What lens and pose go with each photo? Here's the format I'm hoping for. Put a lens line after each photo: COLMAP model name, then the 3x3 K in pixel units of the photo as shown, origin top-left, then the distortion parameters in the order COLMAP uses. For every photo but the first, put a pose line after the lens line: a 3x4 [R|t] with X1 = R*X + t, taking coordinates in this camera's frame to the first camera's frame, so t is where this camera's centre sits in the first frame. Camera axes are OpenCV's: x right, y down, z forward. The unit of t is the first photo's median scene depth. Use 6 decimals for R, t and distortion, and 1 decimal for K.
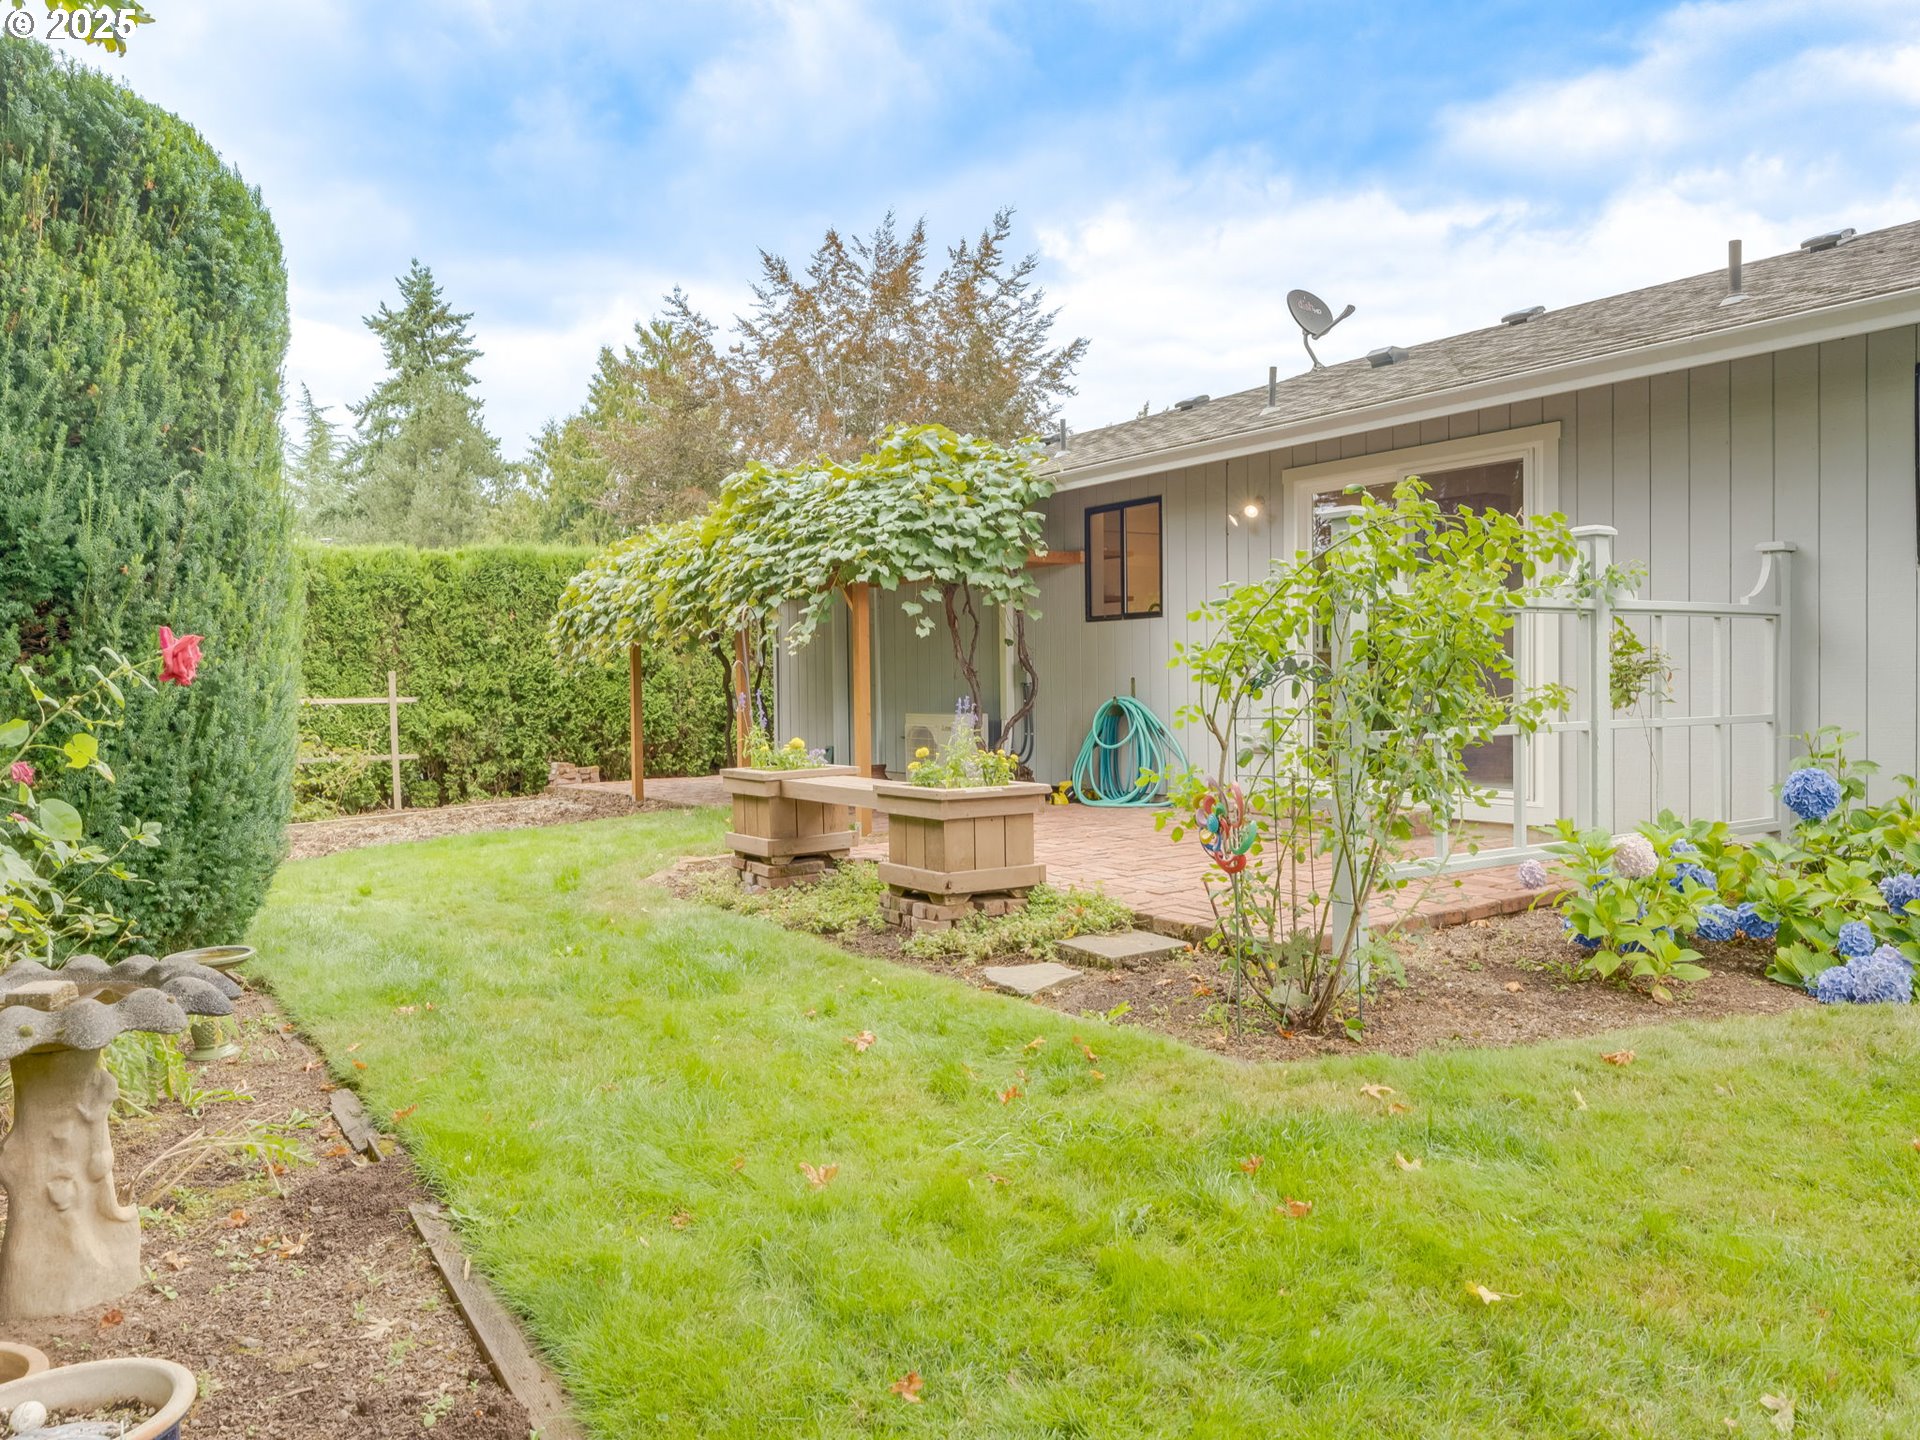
lens RADIAL K [[1377.9, 0, 1001.5], [0, 1377.9, 721.5], [0, 0, 1]] dist [0.038436, -0.083987]
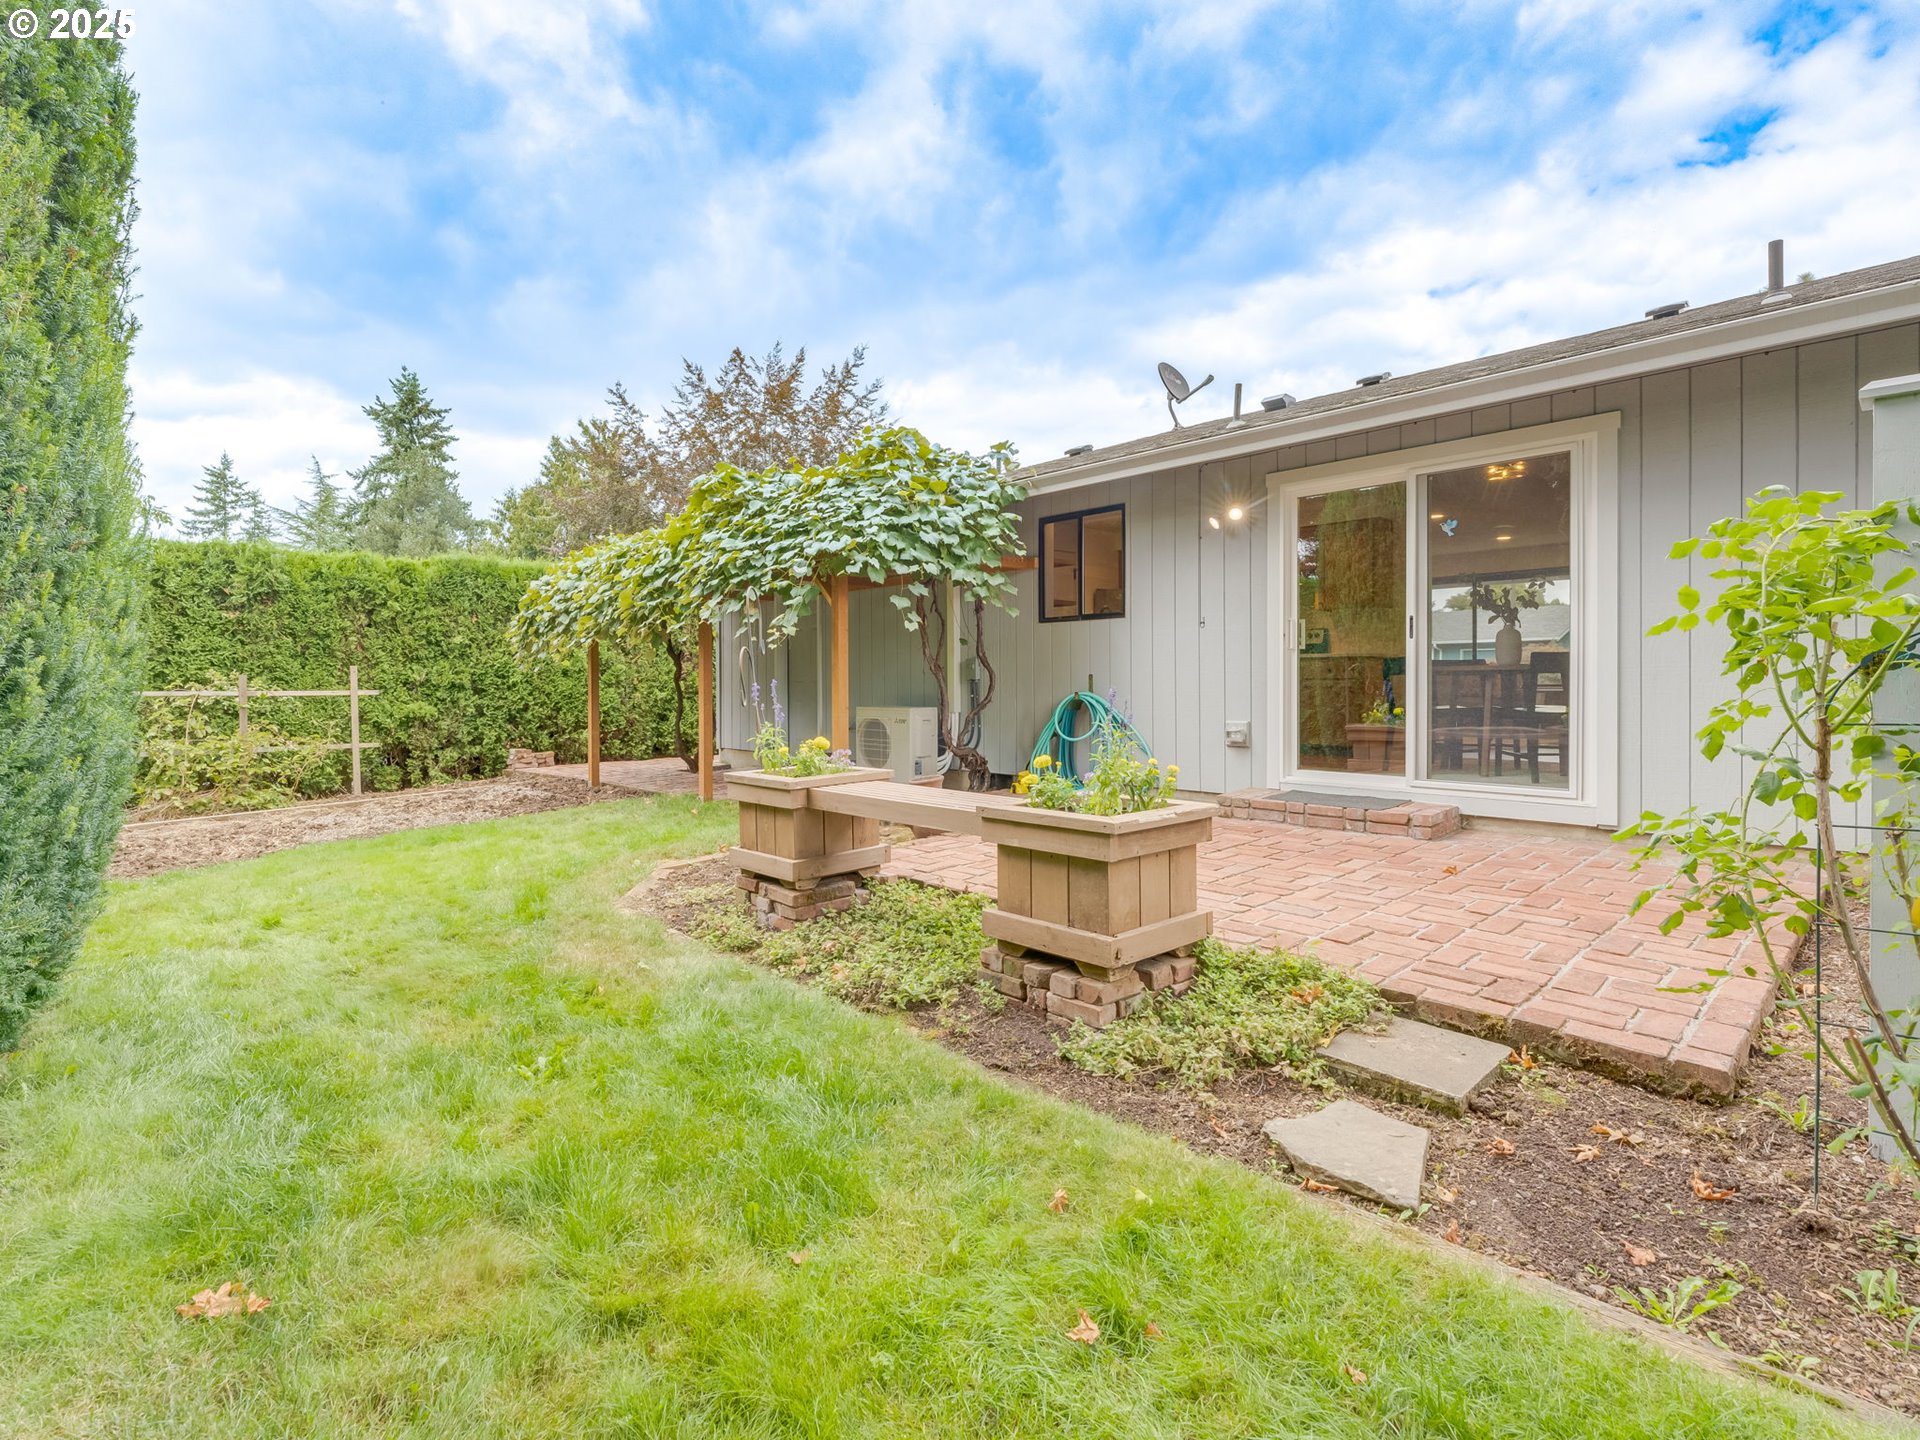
lens RADIAL K [[895.3, 0, 967.0], [0, 895.3, 689.5], [0, 0, 1]] dist [0.000808, -0.000327]
pose [[0.987366, 0.006413, 0.158325, -0.083223], [-0.002602, 0.999702, -0.024265, -0.002229], [-0.158434, 0.023546, 0.987089, 0.248147]]
